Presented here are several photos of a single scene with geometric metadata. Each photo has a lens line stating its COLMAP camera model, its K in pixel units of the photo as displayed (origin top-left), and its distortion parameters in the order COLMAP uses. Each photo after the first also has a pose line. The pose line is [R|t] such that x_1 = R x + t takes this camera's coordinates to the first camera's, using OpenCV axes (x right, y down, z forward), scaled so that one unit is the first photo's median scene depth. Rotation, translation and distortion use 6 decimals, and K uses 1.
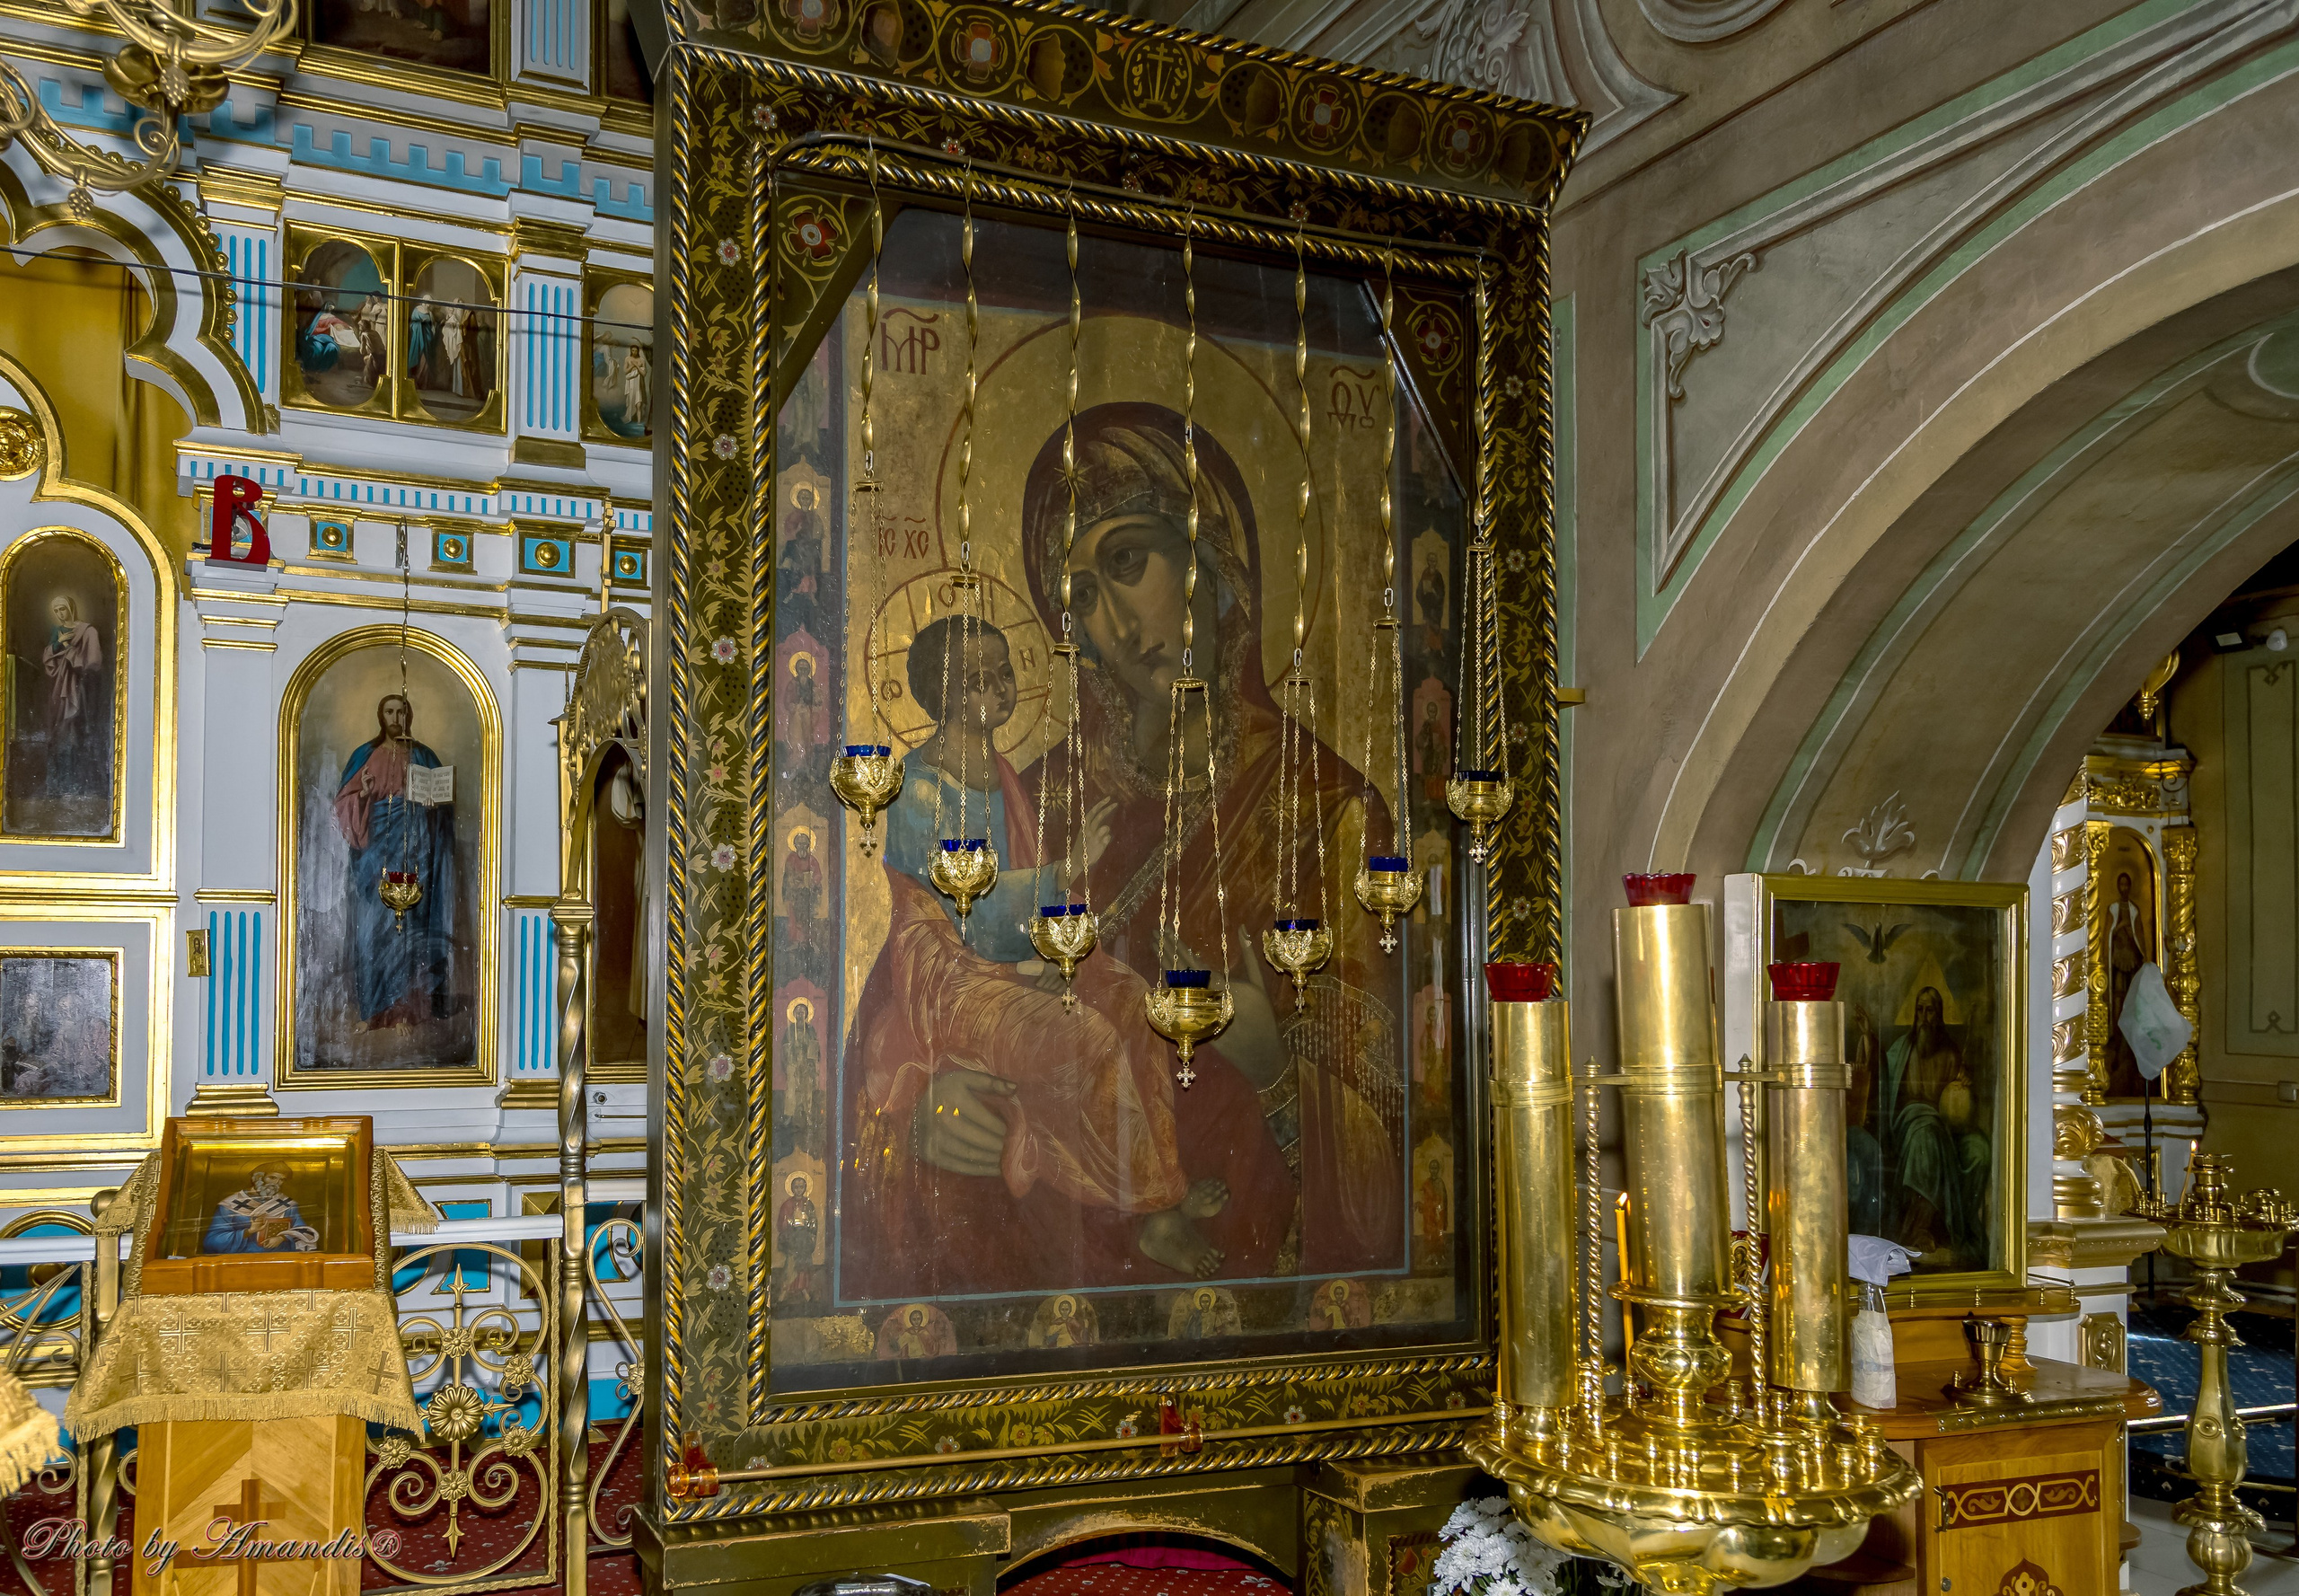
lens RADIAL K [[1914.0, 0, 959.8], [0, 1914.0, 910.0], [0, 0, 1]] dist [0.007058, -0.011156]
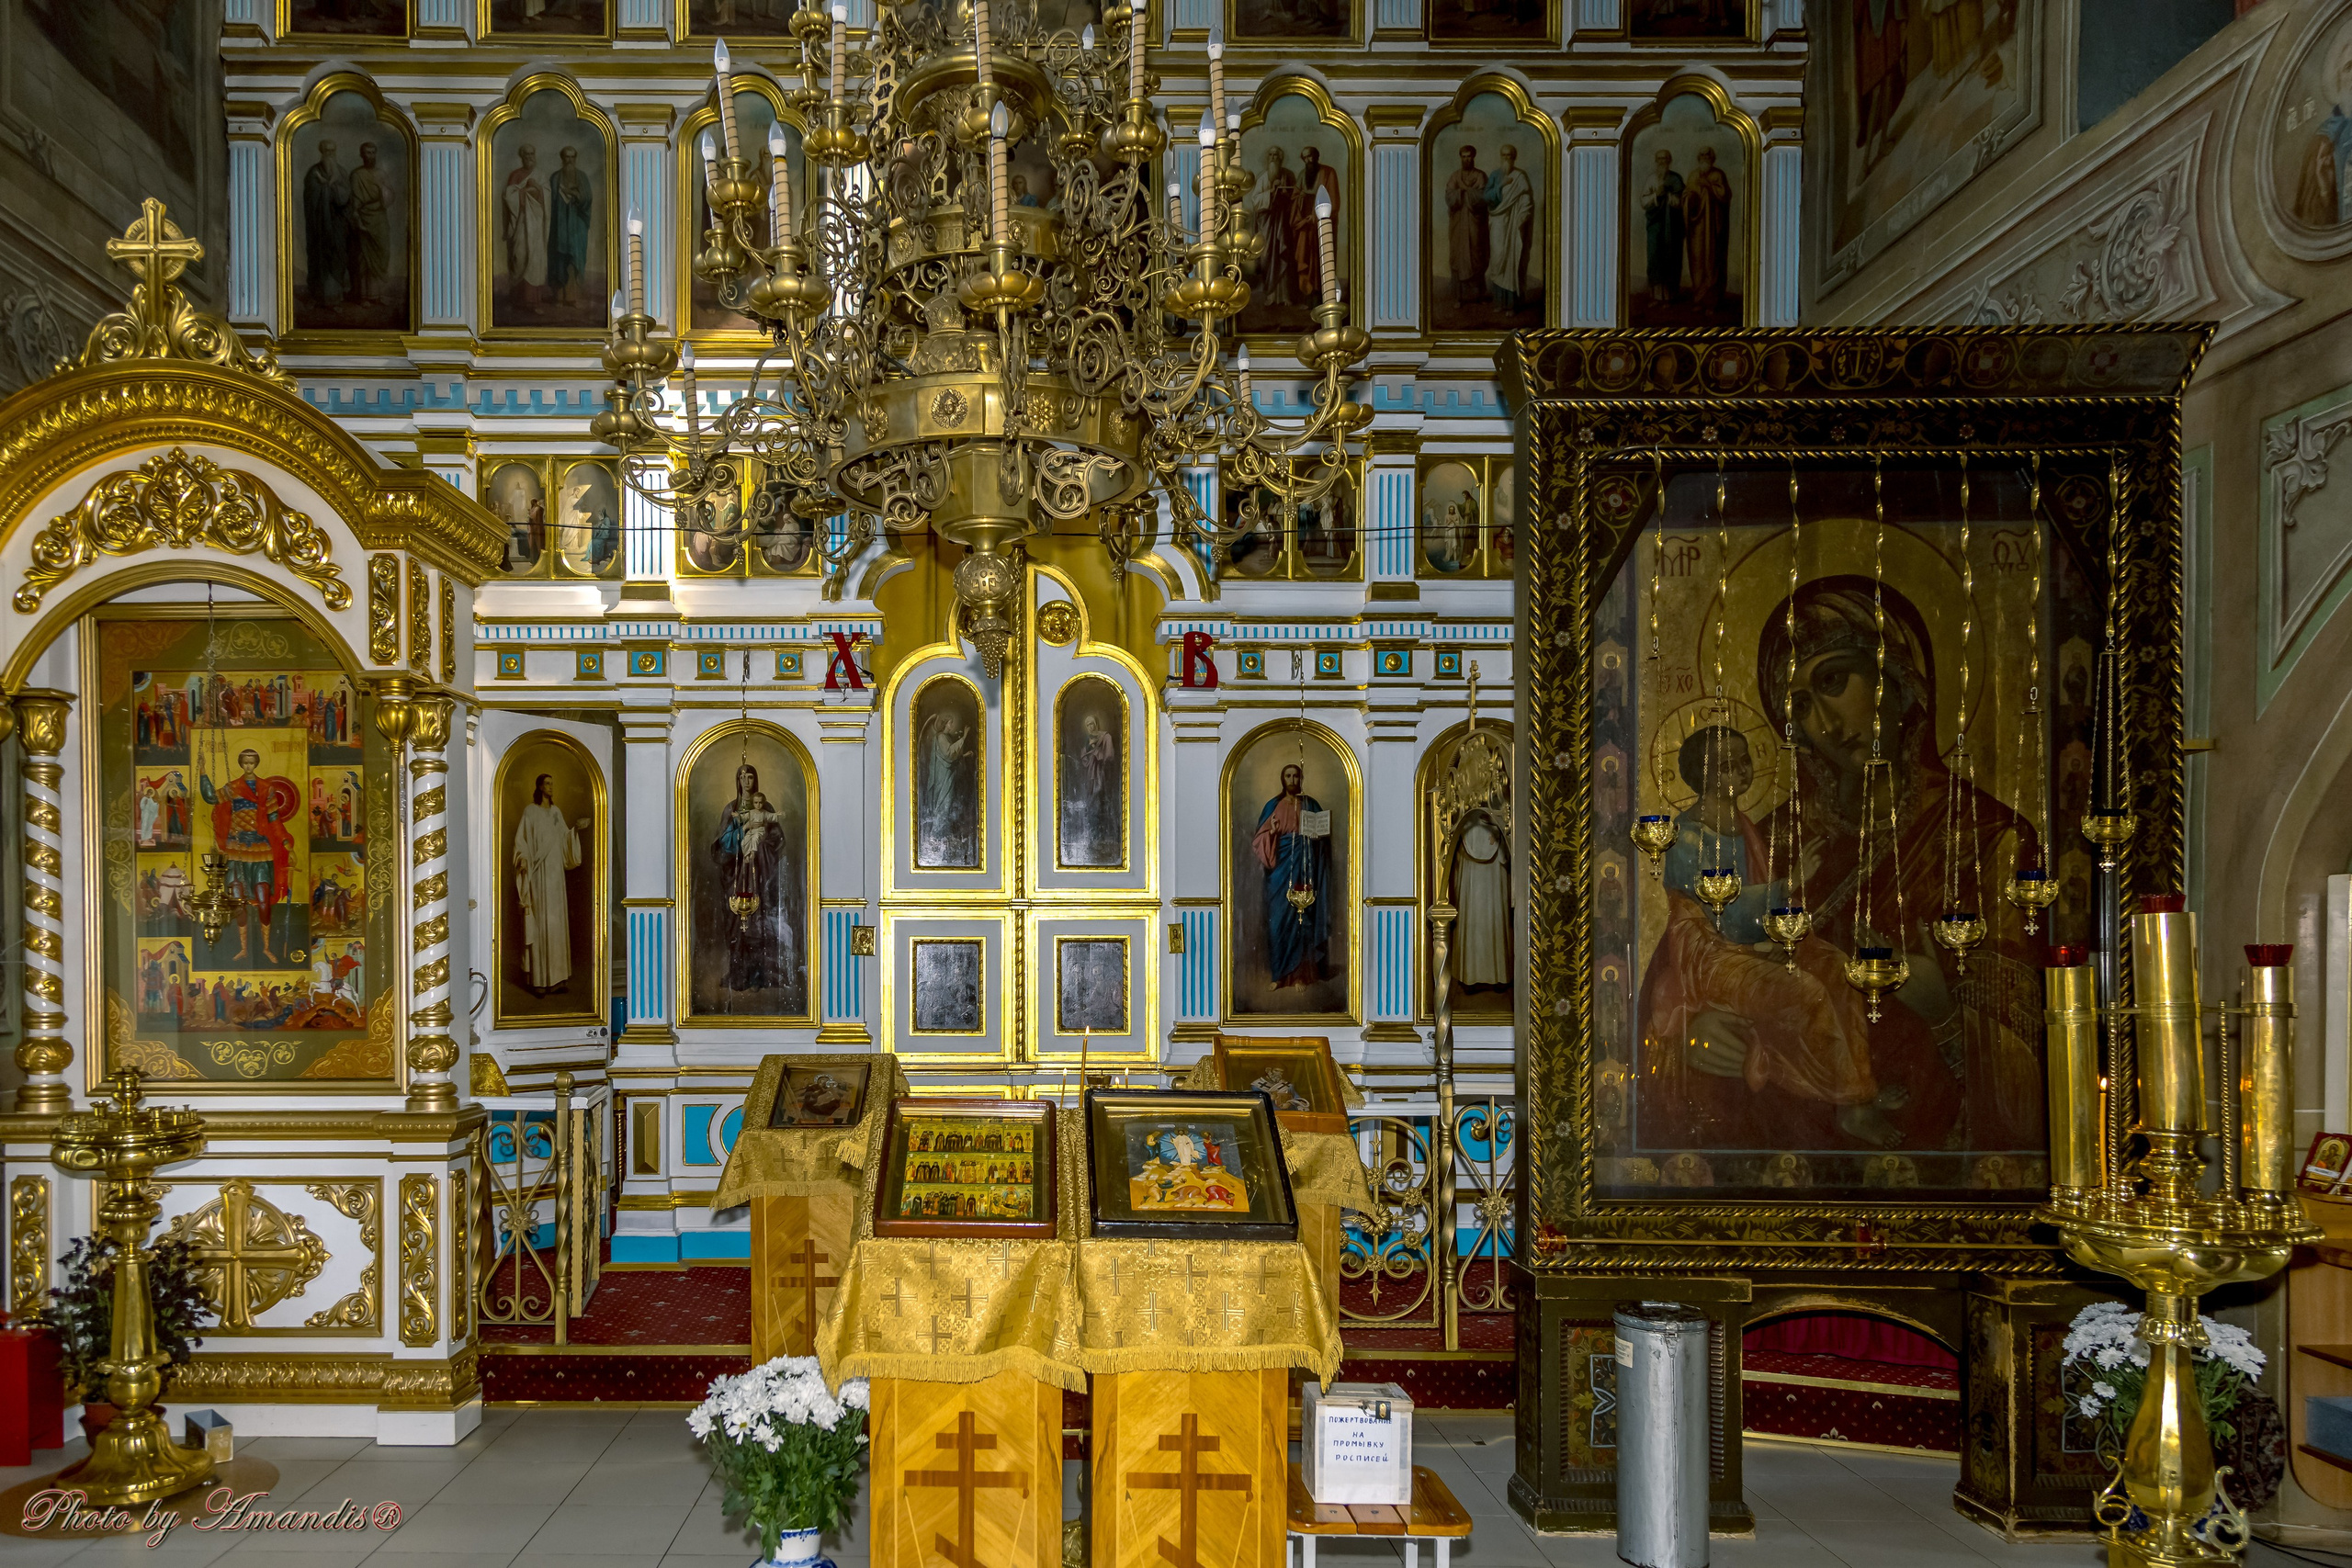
lens RADIAL K [[1713.7, 0, 951.5], [0, 1713.7, 960.3], [0, 0, 1]] dist [0.004151, 0.007218]
pose [[0.919879, -0.002900, -0.392191, -0.023338], [0.018988, 0.999129, 0.037148, -0.022922], [0.391742, -0.041618, 0.919133, -0.541022]]
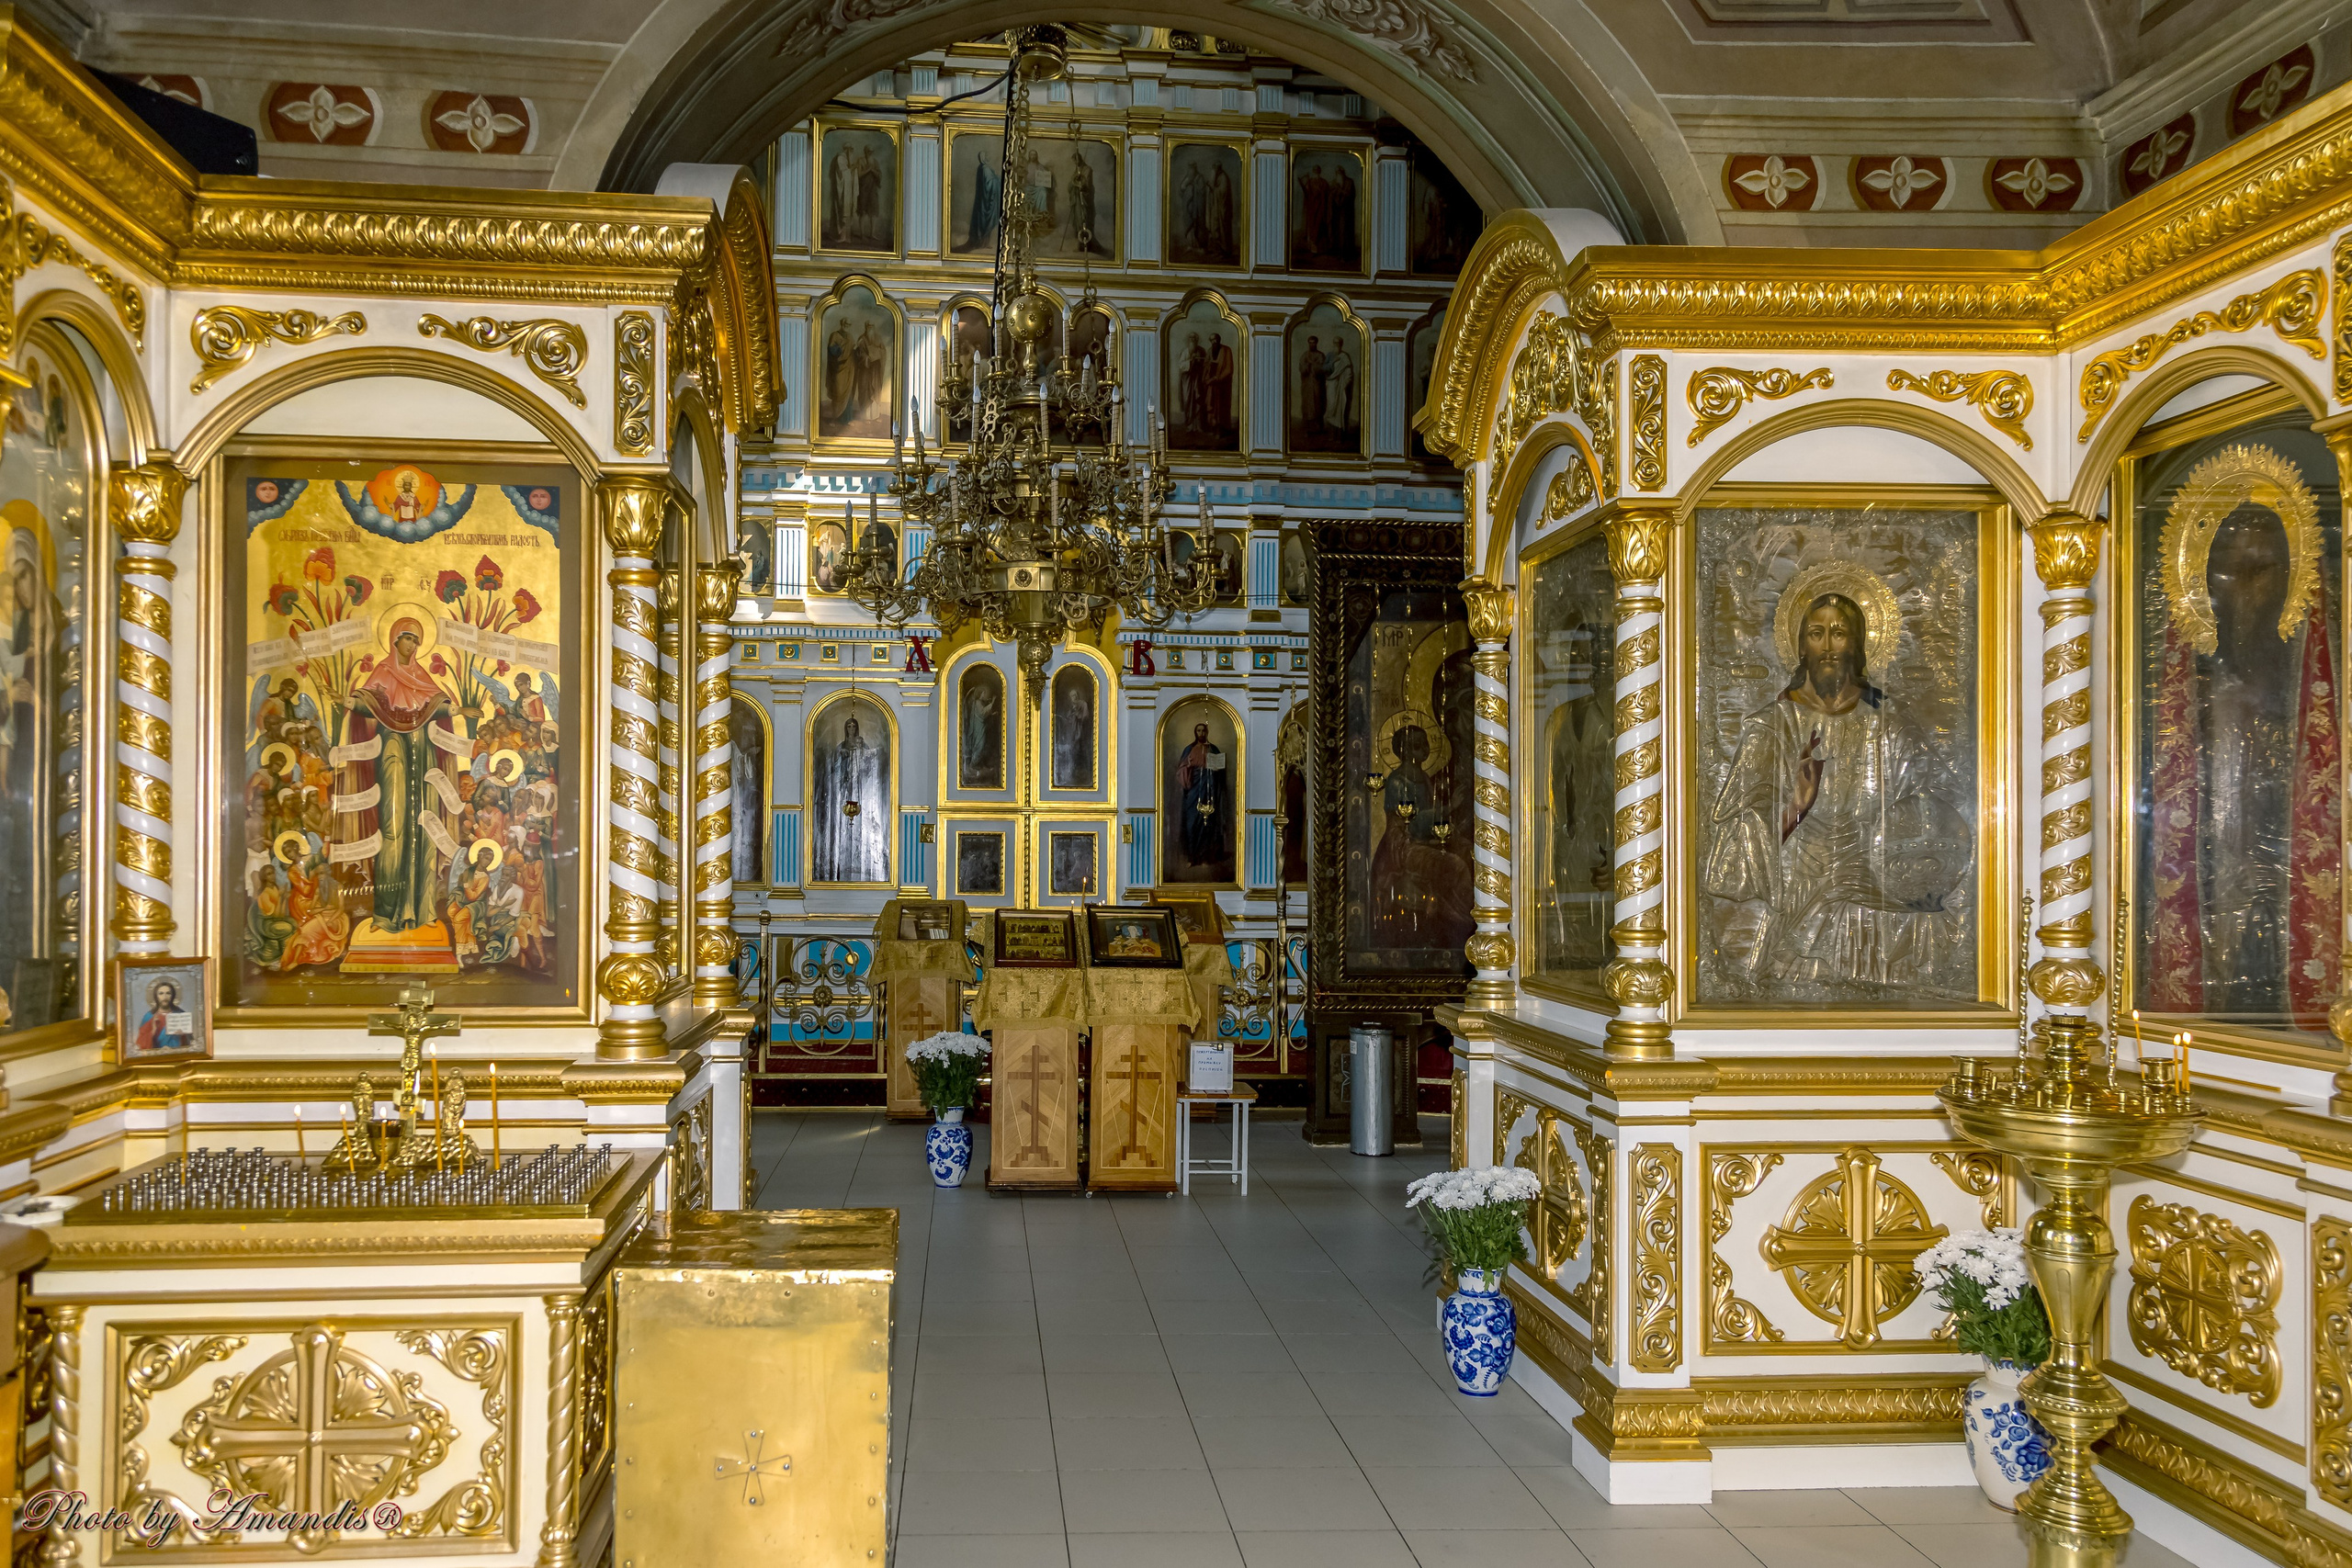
lens RADIAL K [[1713.7, 0, 1165.7], [0, 1713.7, 803.9], [0, 0, 1]] dist [0.004151, 0.007218]
pose [[0.969598, -0.002626, -0.244691, 0.276834], [0.005414, 0.999928, 0.010723, -0.058038], [0.244645, -0.011722, 0.969542, -1.651364]]
